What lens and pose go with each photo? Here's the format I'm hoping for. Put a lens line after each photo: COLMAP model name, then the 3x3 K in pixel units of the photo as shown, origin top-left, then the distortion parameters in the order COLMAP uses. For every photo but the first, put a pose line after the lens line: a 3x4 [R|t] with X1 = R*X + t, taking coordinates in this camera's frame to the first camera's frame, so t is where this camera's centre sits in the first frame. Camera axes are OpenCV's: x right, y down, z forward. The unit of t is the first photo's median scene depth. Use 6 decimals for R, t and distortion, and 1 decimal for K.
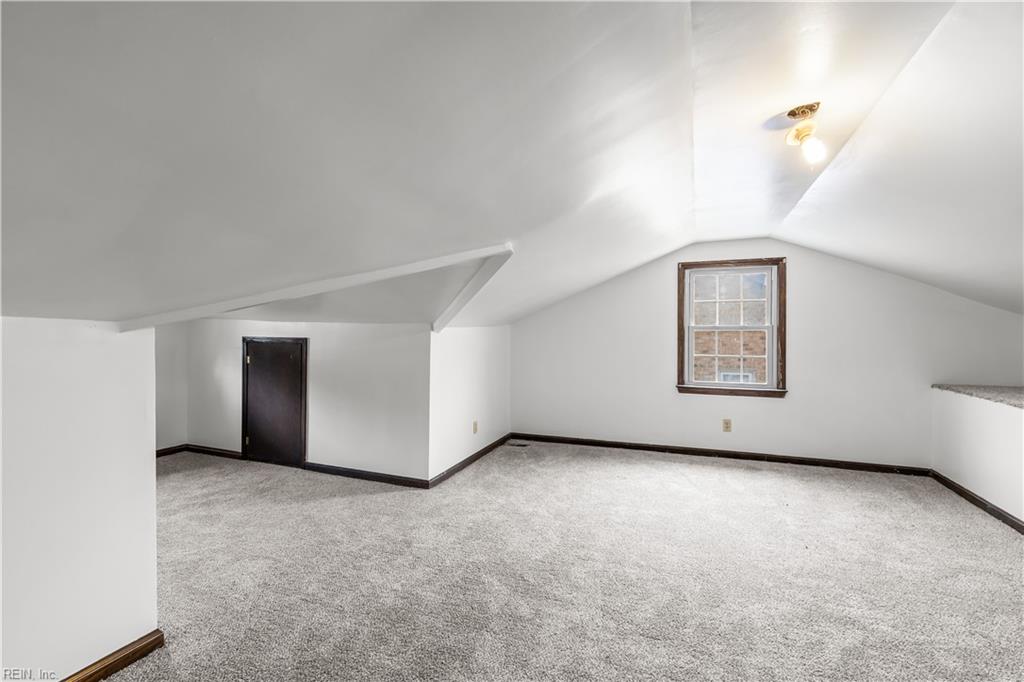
lens RADIAL K [[466.3, 0, 512.2], [0, 466.3, 336.1], [0, 0, 1]] dist [-0.002797, -0.000064]
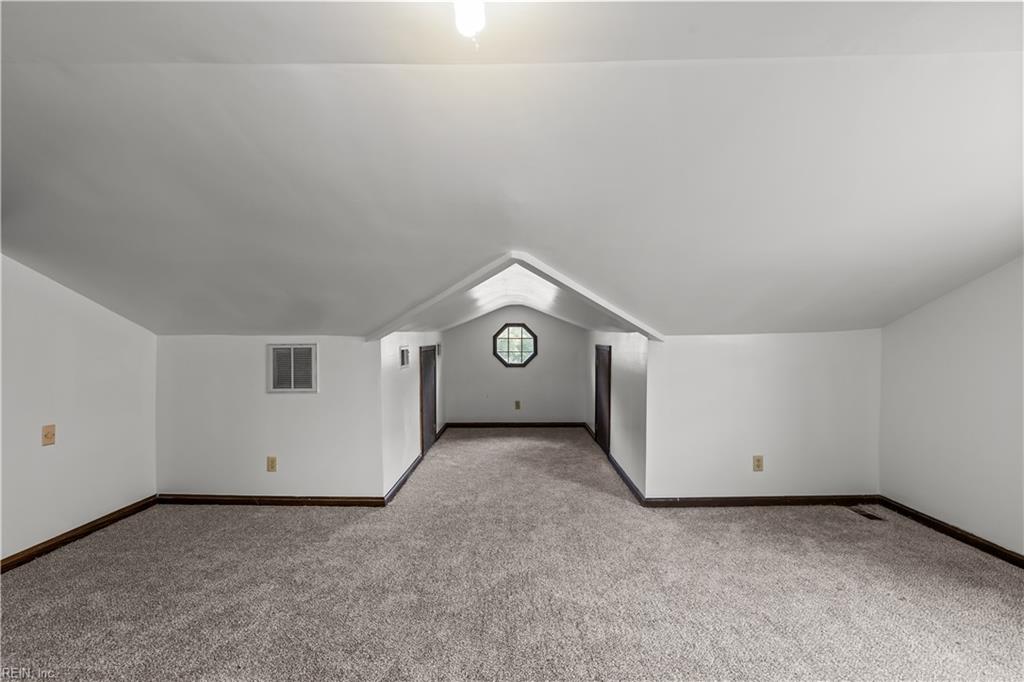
lens RADIAL K [[442.9, 0, 510.8], [0, 442.9, 342.0], [0, 0, 1]] dist [-0.003382, 0.000489]
pose [[0.343217, 0.000784, -0.939256, 0.599855], [-0.003888, 0.999992, -0.000585, -0.004538], [0.939248, 0.003852, 0.343217, 0.461858]]
